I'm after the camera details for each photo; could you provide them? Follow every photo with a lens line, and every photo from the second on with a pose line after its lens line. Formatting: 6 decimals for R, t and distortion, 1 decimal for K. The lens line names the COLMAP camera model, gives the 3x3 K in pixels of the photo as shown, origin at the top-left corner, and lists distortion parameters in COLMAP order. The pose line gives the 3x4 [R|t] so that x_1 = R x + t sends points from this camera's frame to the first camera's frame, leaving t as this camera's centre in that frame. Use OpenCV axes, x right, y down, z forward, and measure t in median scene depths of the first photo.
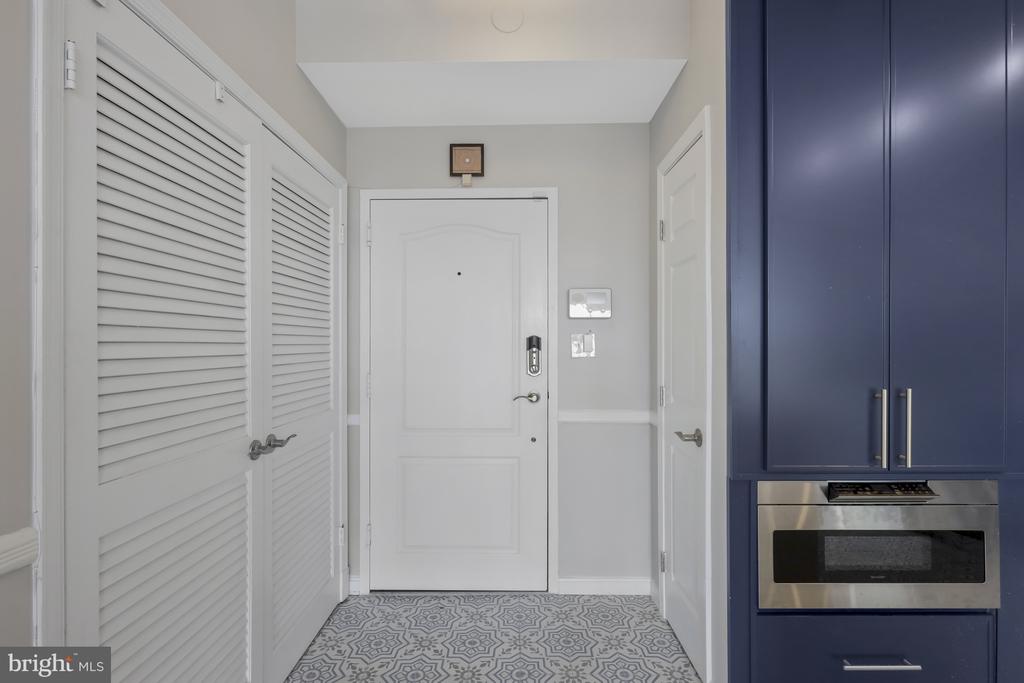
lens RADIAL K [[476.9, 0, 512.0], [0, 476.9, 341.5], [0, 0, 1]] dist [-0.002432, -0.000359]
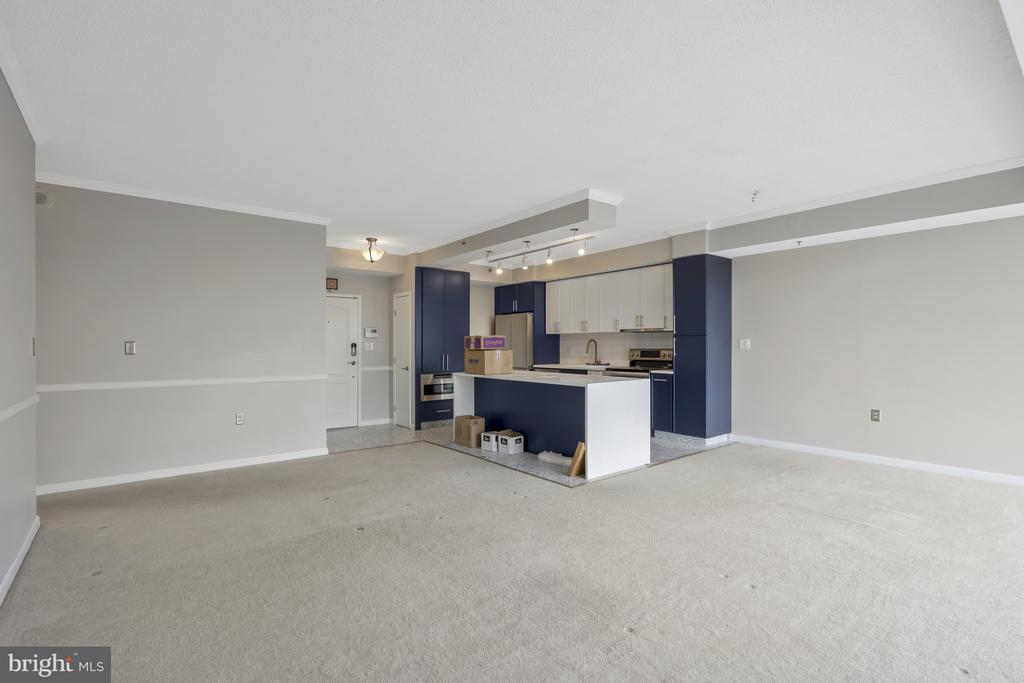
lens RADIAL K [[479.9, 0, 512.0], [0, 479.9, 341.5], [0, 0, 1]] dist [0.003497, 0.000068]
pose [[0.770736, 0.006025, 0.637126, -1.148708], [-0.002086, 0.999974, -0.006933, -0.002534], [-0.637151, 0.004014, 0.770728, -2.047540]]
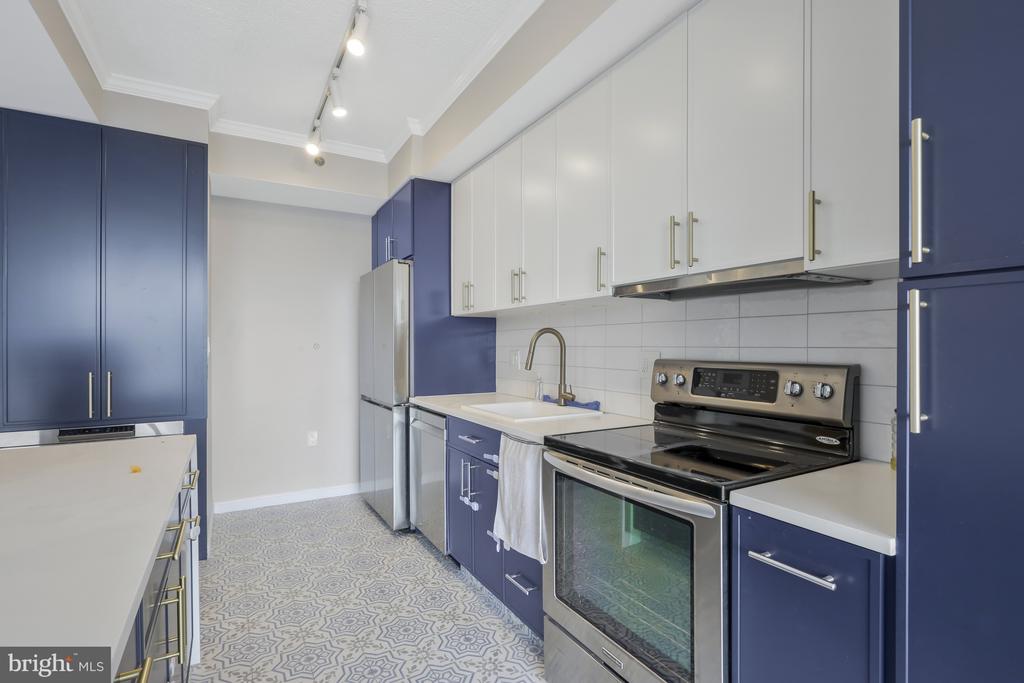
lens RADIAL K [[487.4, 0, 510.3], [0, 487.4, 344.2], [0, 0, 1]] dist [-0.000599, -0.000174]
pose [[0.862950, 0.002151, 0.505285, 0.726562], [-0.003784, 0.999990, 0.002205, -0.005443], [-0.505276, -0.003815, 0.862949, -0.779244]]
